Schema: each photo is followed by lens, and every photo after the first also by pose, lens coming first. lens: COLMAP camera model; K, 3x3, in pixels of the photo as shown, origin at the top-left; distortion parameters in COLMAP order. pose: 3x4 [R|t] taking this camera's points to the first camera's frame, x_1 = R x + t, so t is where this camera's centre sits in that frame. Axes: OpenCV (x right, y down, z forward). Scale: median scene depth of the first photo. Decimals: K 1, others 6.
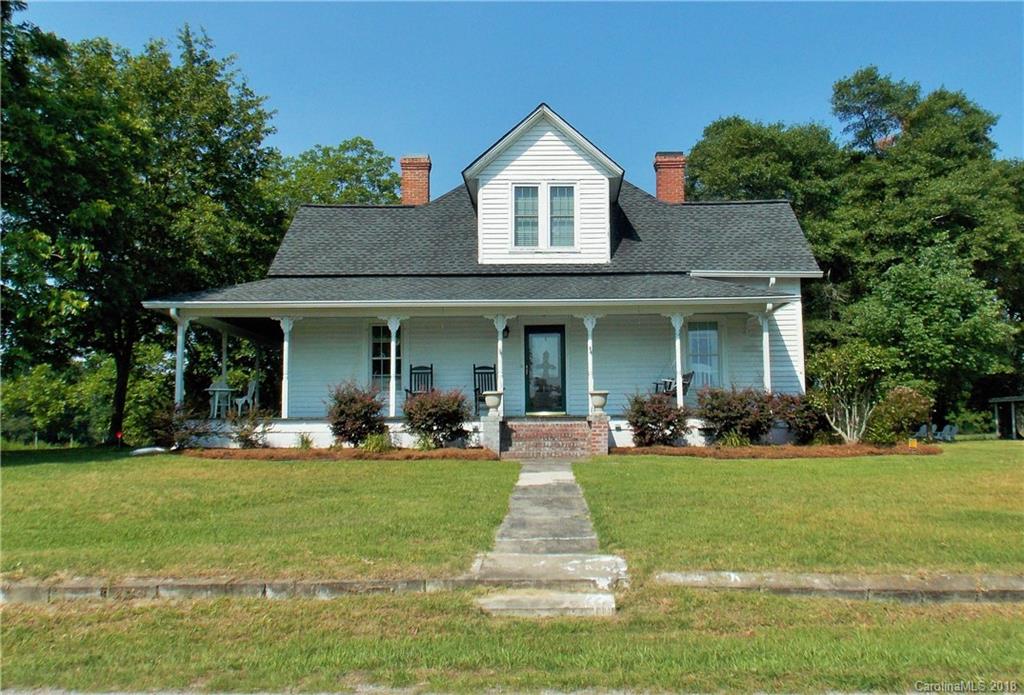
lens RADIAL K [[813.7, 0, 511.9], [0, 813.7, 353.0], [0, 0, 1]] dist [-0.043176, -0.000110]
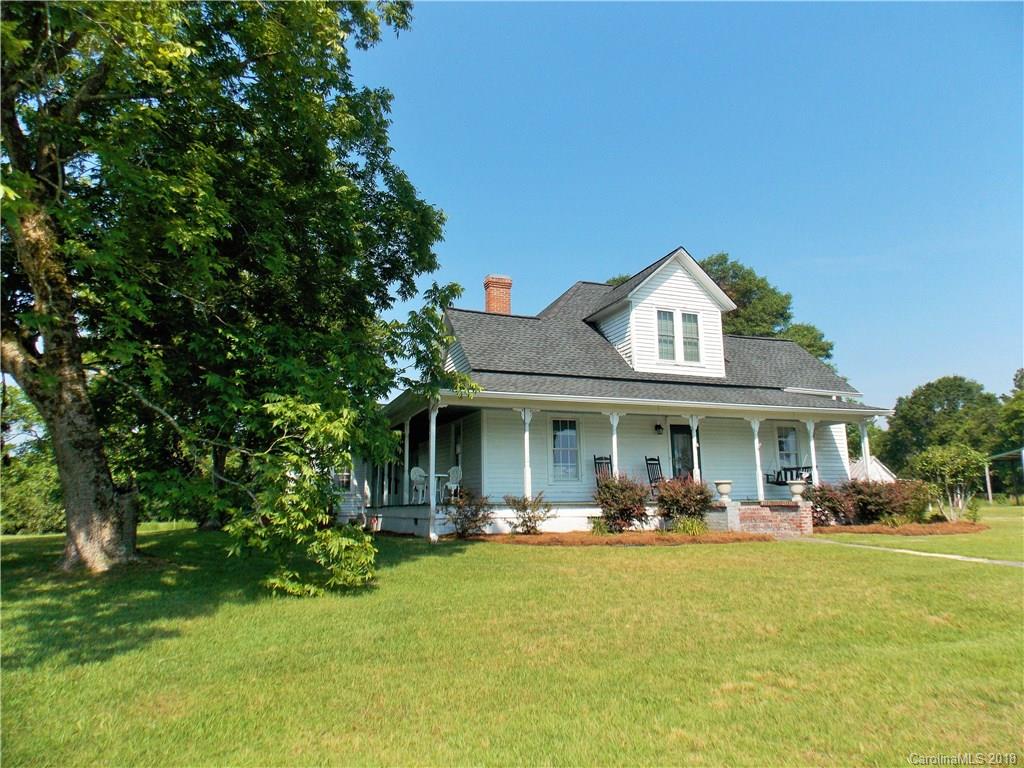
lens RADIAL K [[662.8, 0, 512.0], [0, 662.8, 378.9], [0, 0, 1]] dist [0.001623, 0.002406]
pose [[0.932979, 0.062661, 0.354434, -0.552490], [-0.029429, 0.994712, -0.098392, 0.002555], [-0.358725, 0.081367, 0.929890, 0.159377]]
